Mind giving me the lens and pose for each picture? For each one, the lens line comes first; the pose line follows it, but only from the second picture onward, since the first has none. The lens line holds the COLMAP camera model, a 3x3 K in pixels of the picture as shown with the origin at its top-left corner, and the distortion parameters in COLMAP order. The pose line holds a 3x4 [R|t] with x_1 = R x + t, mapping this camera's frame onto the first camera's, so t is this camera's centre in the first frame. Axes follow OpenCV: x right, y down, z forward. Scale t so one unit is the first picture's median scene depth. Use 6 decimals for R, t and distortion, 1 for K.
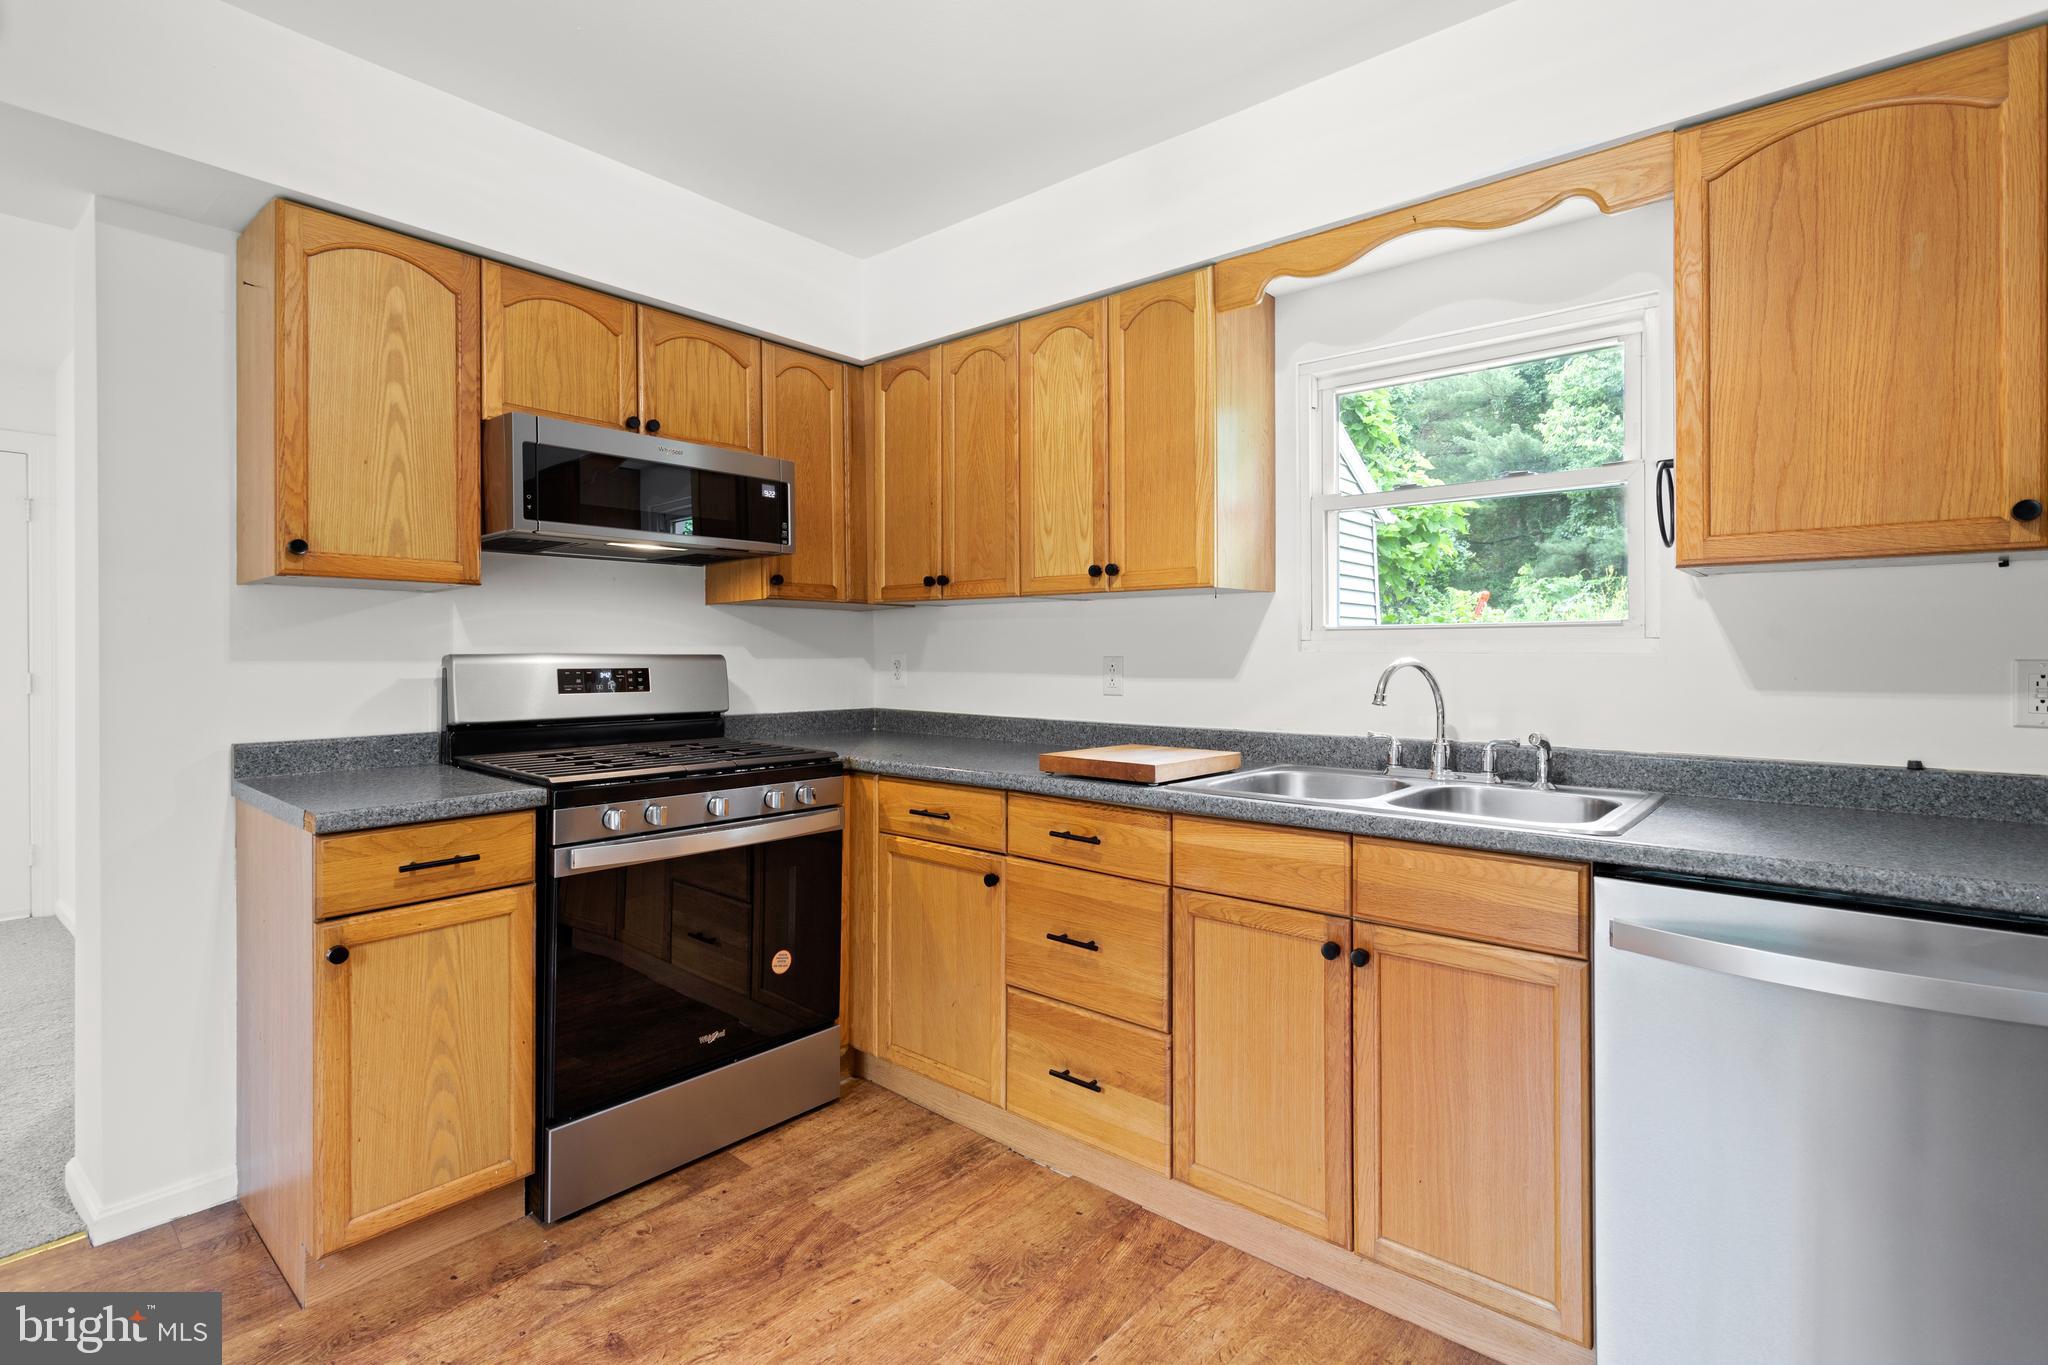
lens RADIAL K [[987.3, 0, 1028.5], [0, 987.3, 648.3], [0, 0, 1]] dist [0.005305, -0.001697]
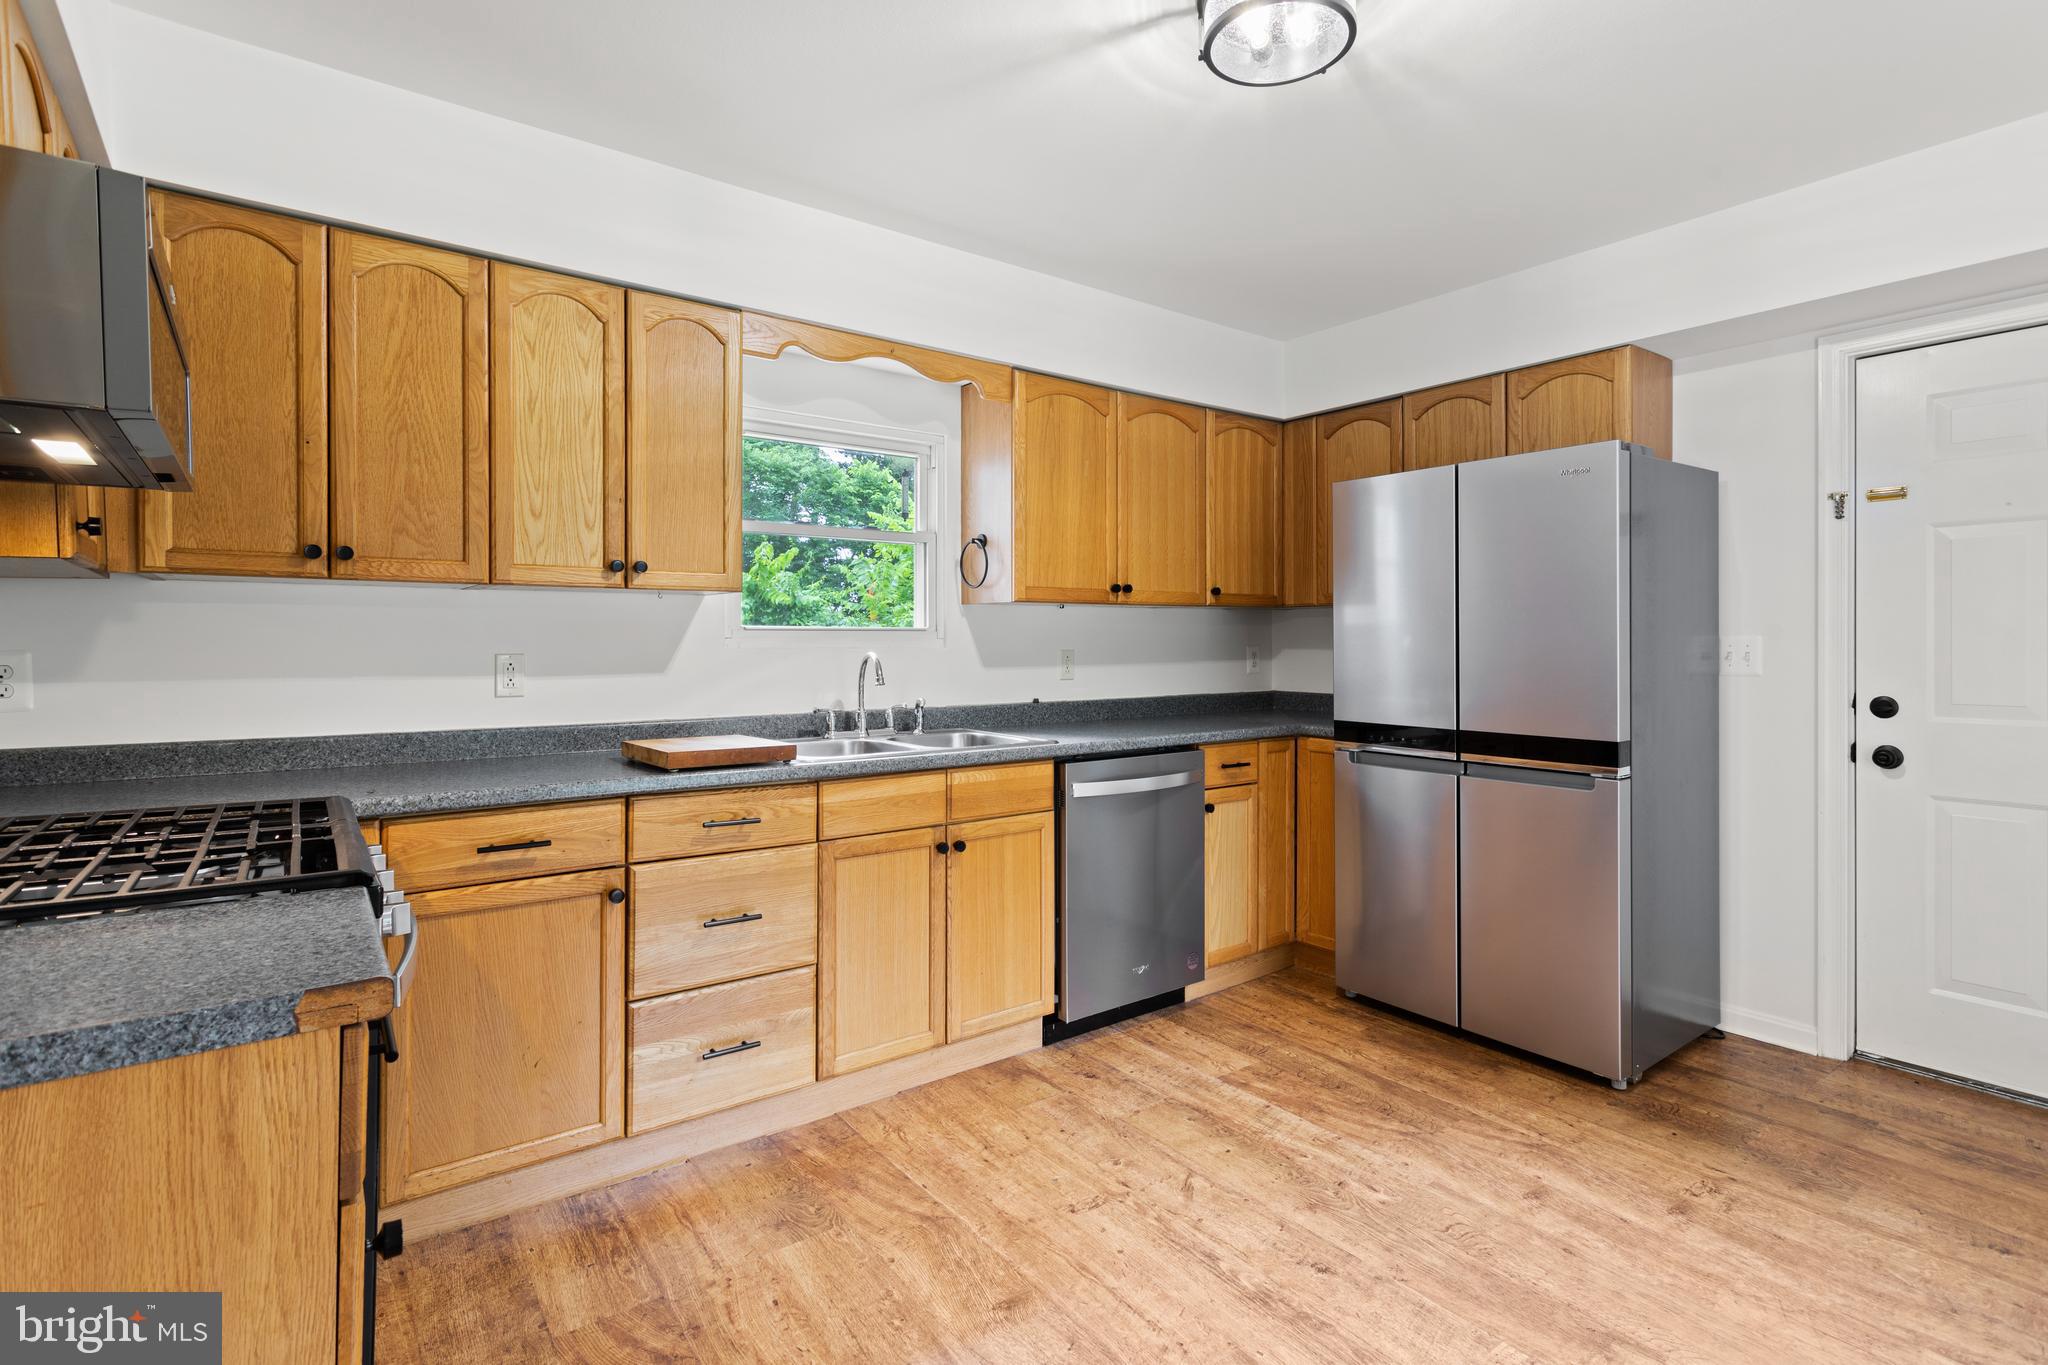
lens RADIAL K [[987.3, 0, 1028.8], [0, 987.3, 645.4], [0, 0, 1]] dist [0.005305, -0.001697]
pose [[0.212939, -0.002659, 0.977062, -0.955135], [-0.000962, 0.999995, 0.002931, -0.003848], [-0.977065, -0.001564, 0.212935, 0.472647]]
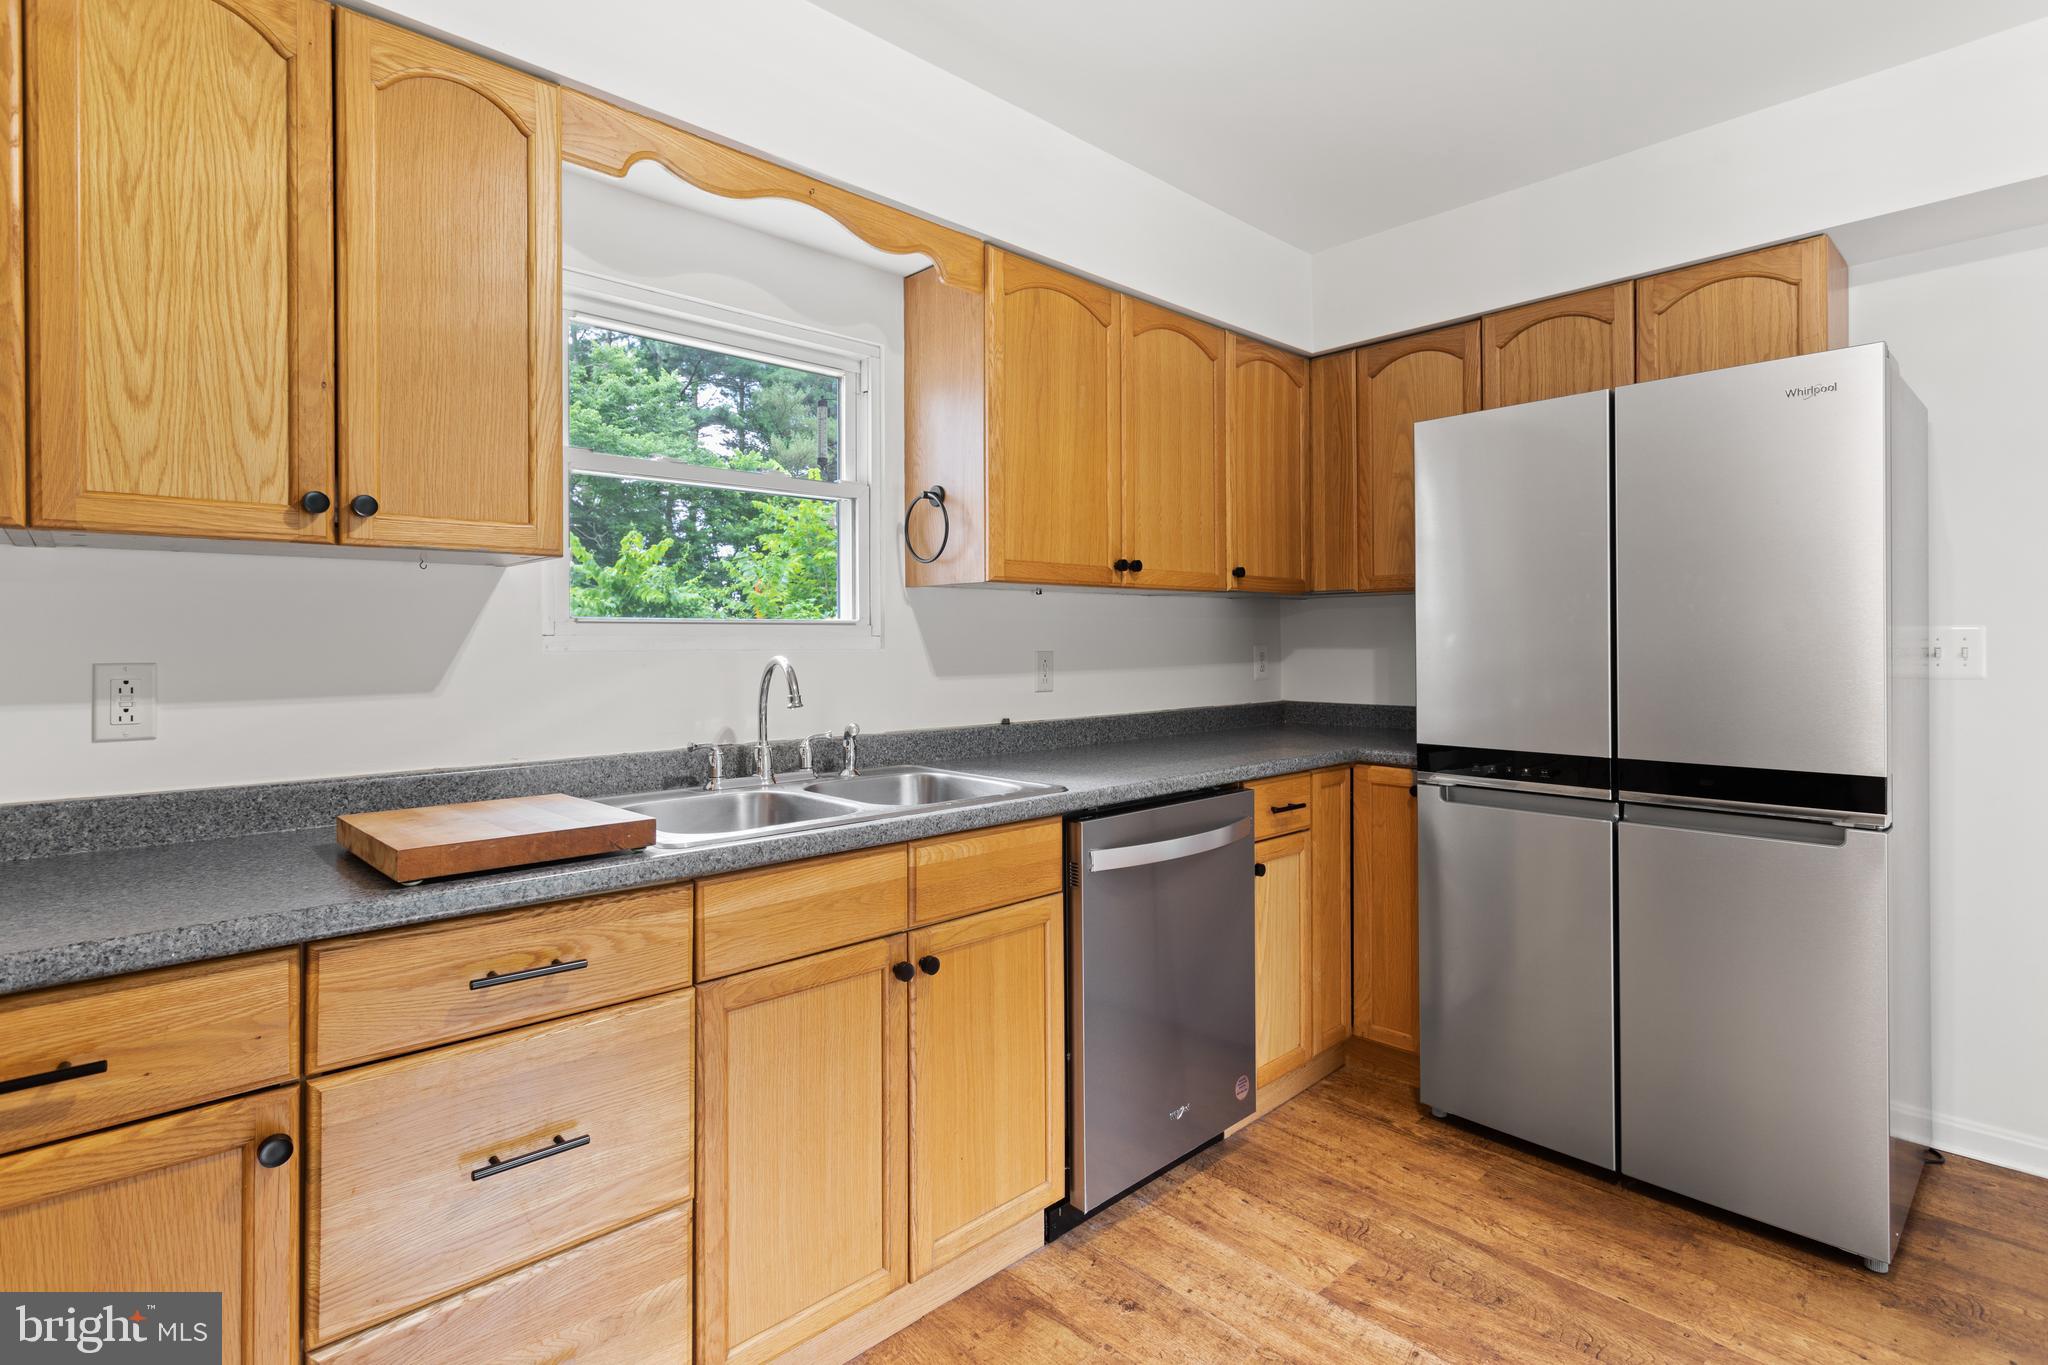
lens RADIAL K [[987.3, 0, 1031.7], [0, 987.3, 645.5], [0, 0, 1]] dist [0.005305, -0.001697]
pose [[0.100875, -0.000611, 0.994899, -0.511086], [0.004895, 0.999988, 0.000117, 0.001450], [-0.994887, 0.004858, 0.100877, 0.669053]]
